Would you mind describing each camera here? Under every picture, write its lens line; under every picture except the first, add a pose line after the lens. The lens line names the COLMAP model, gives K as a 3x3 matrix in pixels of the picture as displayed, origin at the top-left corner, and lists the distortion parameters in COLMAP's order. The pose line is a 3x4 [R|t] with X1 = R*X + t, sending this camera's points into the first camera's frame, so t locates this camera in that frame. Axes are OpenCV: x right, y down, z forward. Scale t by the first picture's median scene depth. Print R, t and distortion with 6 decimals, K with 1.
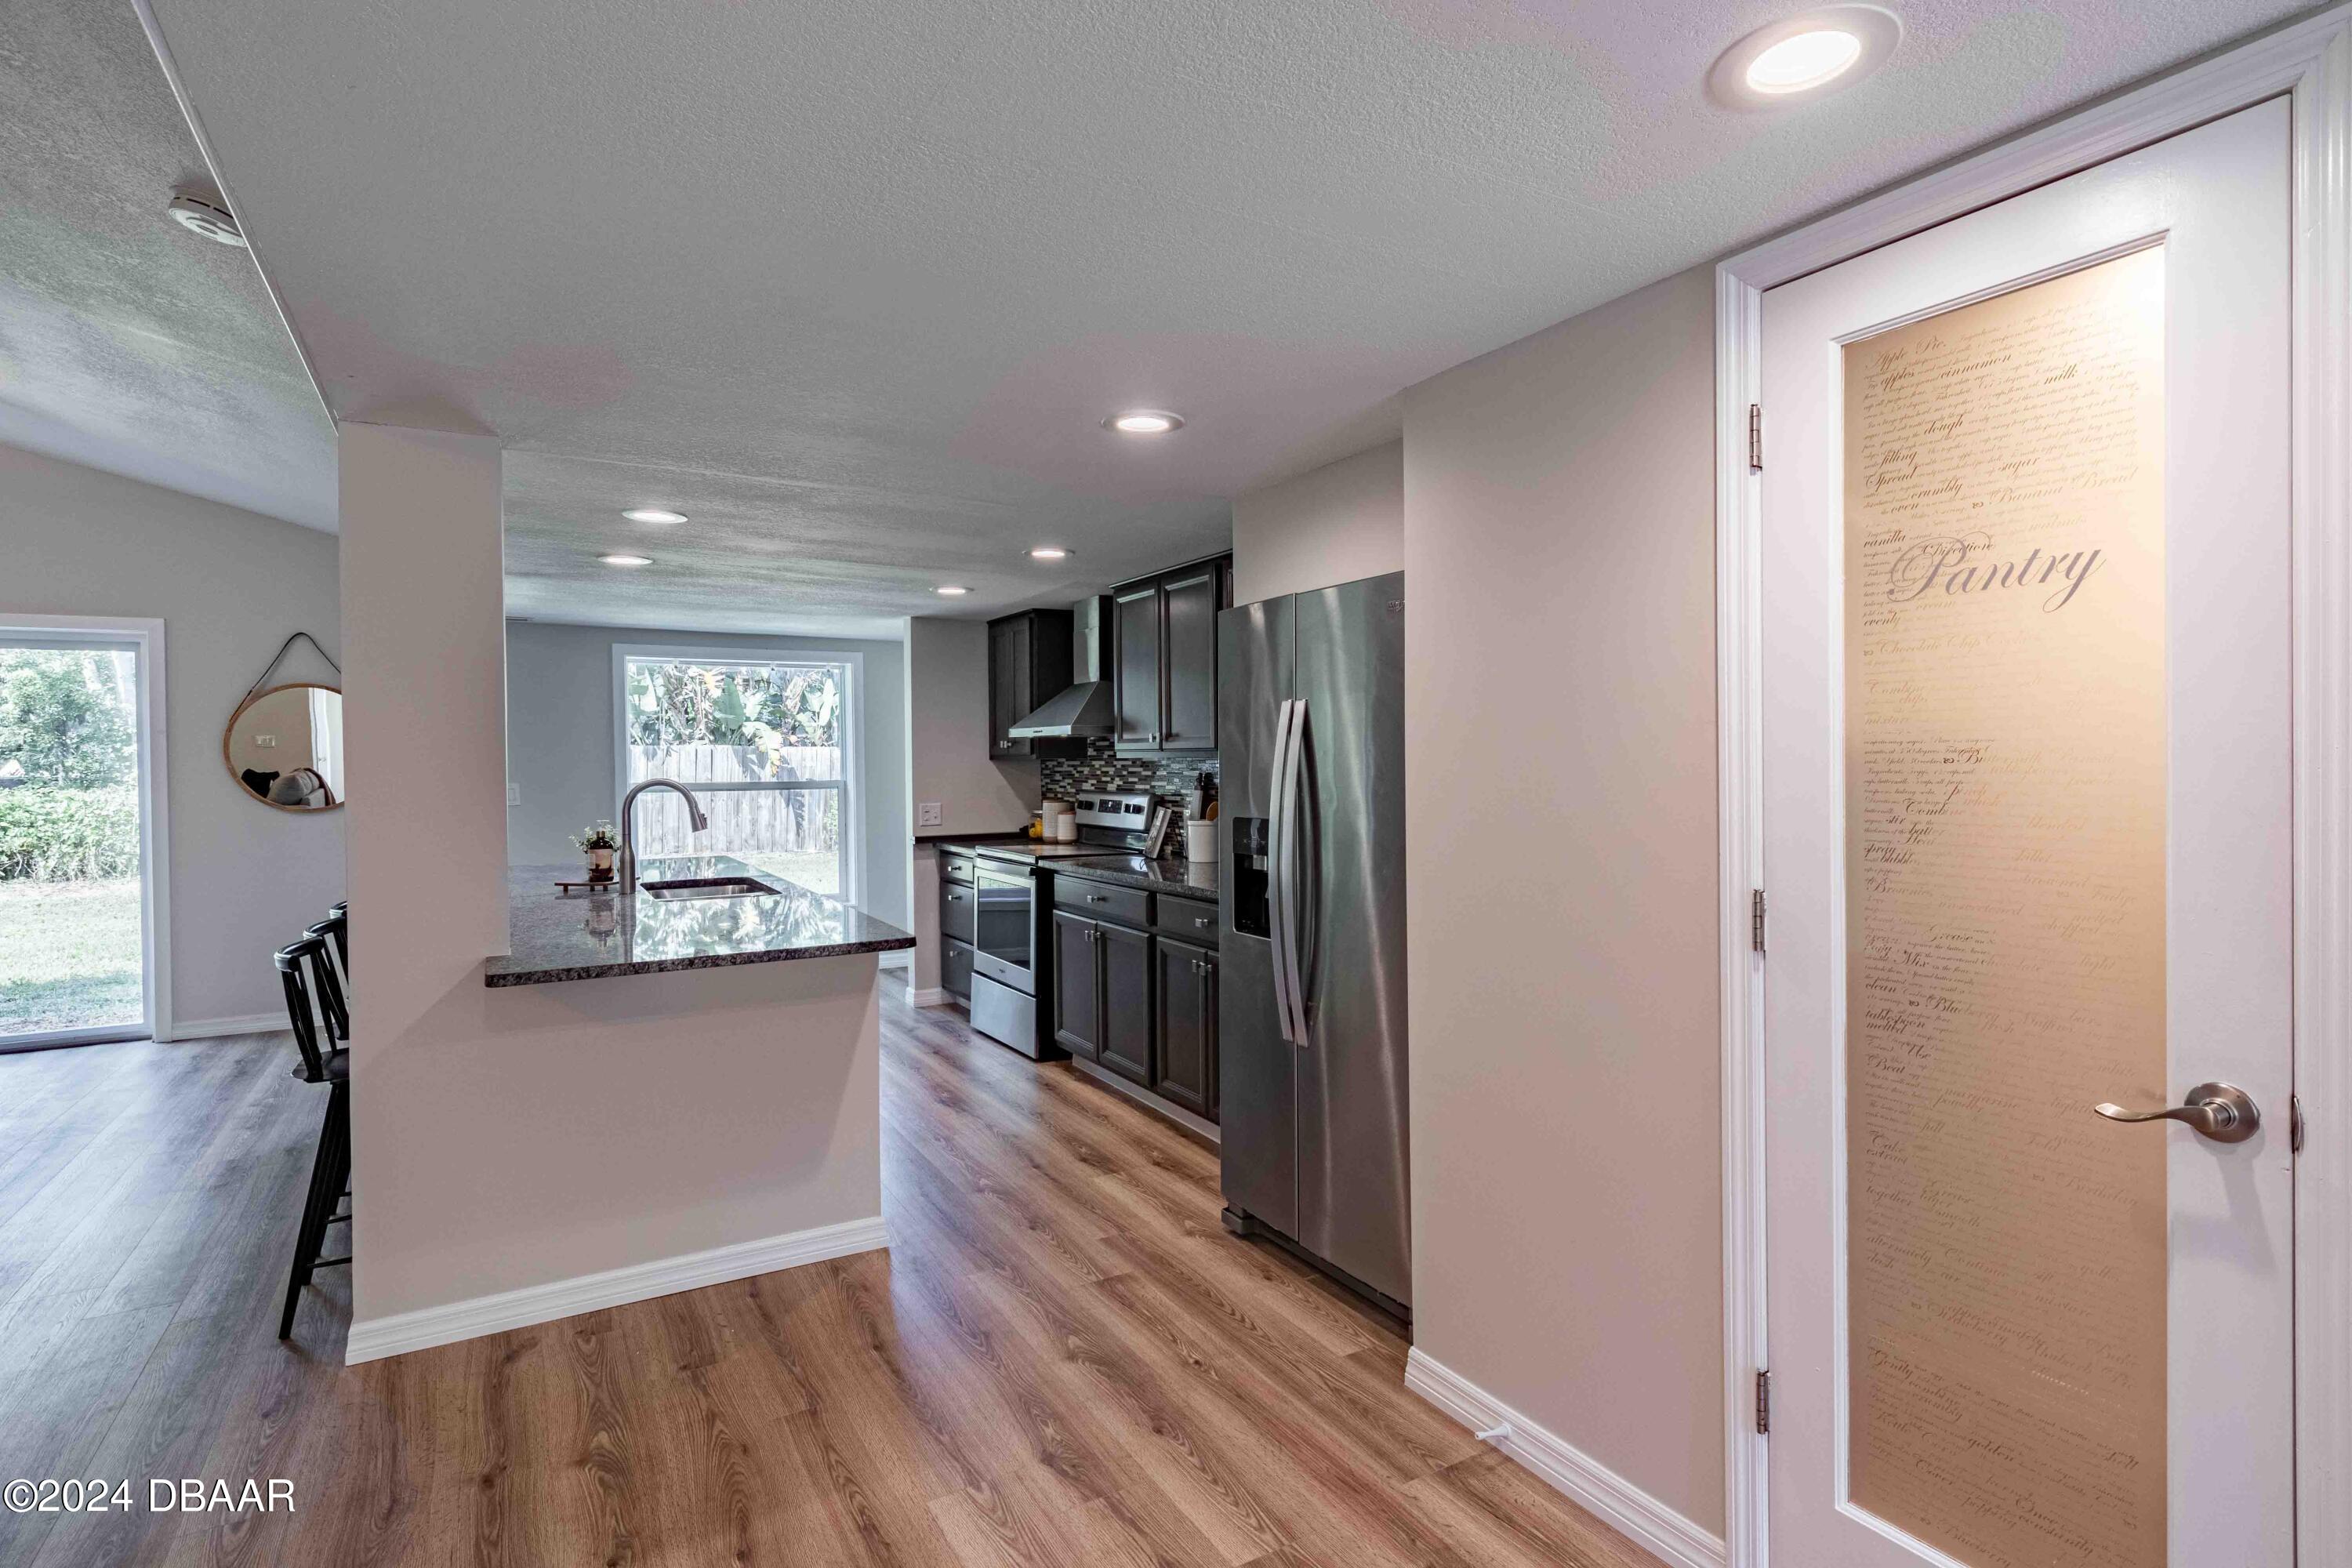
lens RADIAL K [[1161.9, 0, 1175.8], [0, 1161.9, 773.8], [0, 0, 1]] dist [0.002508, -0.003070]
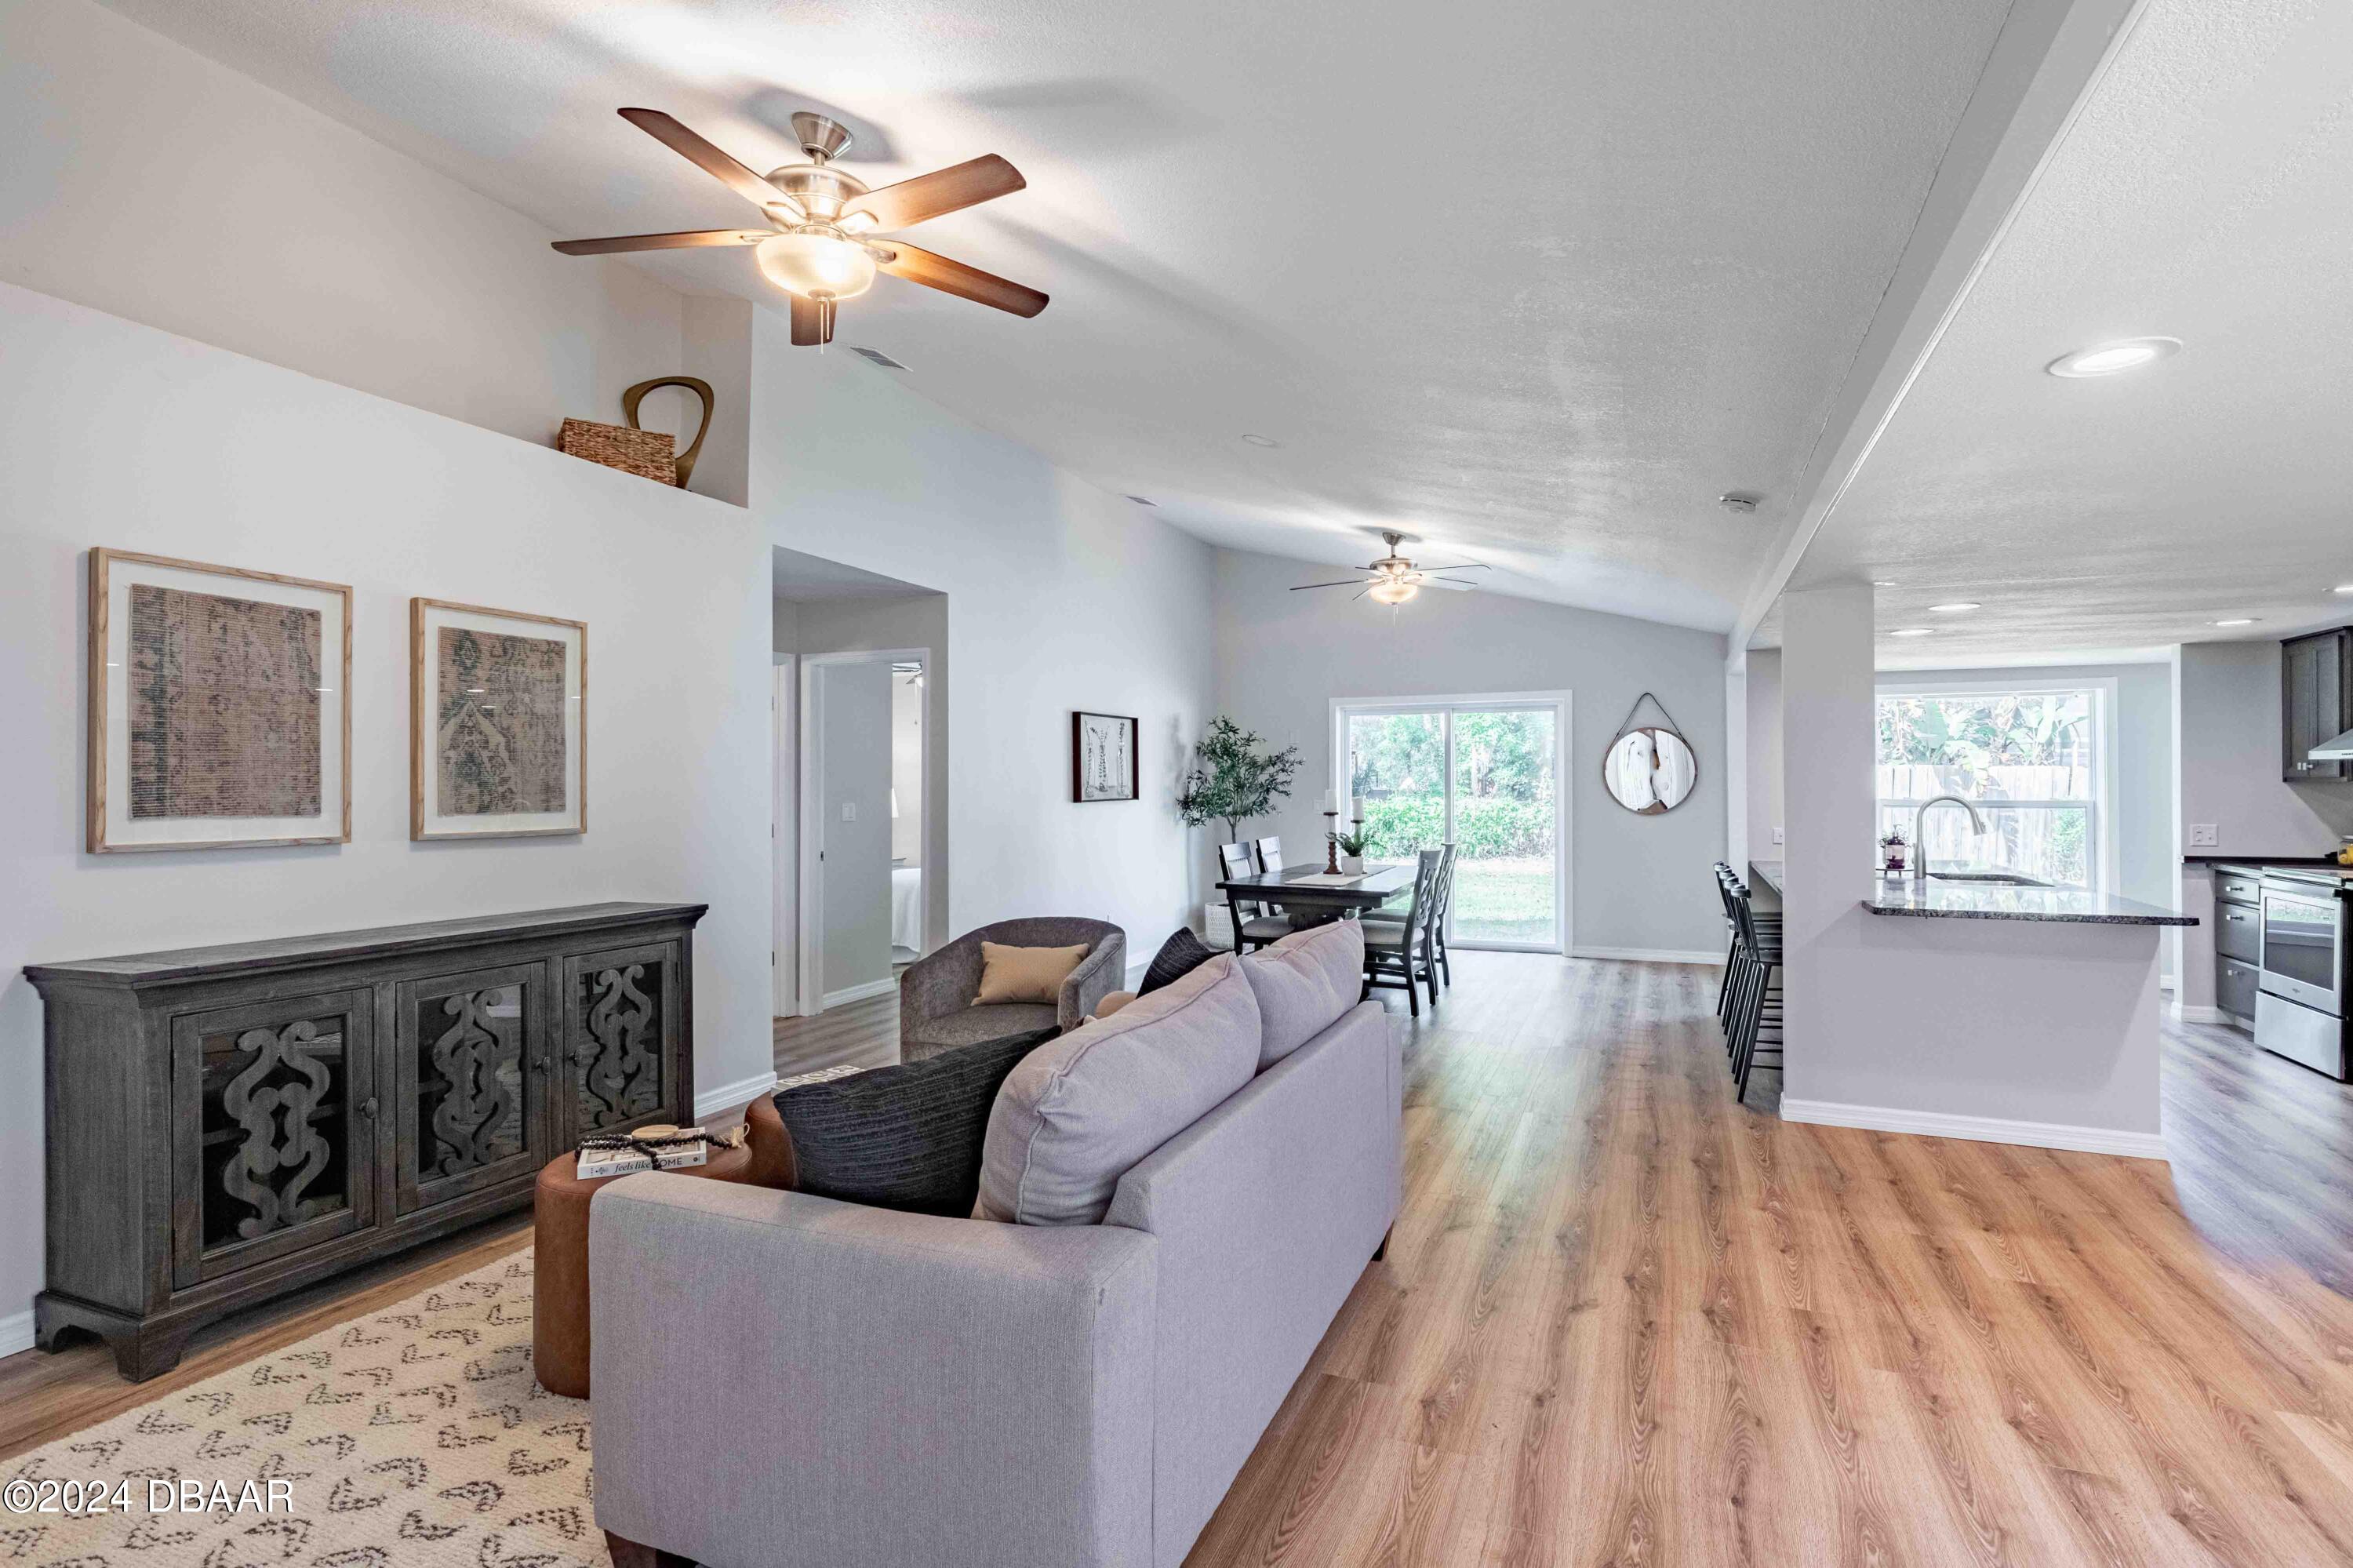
lens RADIAL K [[1162.4, 0, 1176.0], [0, 1162.4, 777.5], [0, 0, 1]] dist [0.002508, -0.003070]
pose [[0.602823, 0.003075, -0.797869, 0.065397], [-0.013281, 0.999893, -0.006180, 0.002997], [0.797764, 0.014322, 0.602799, -0.371467]]
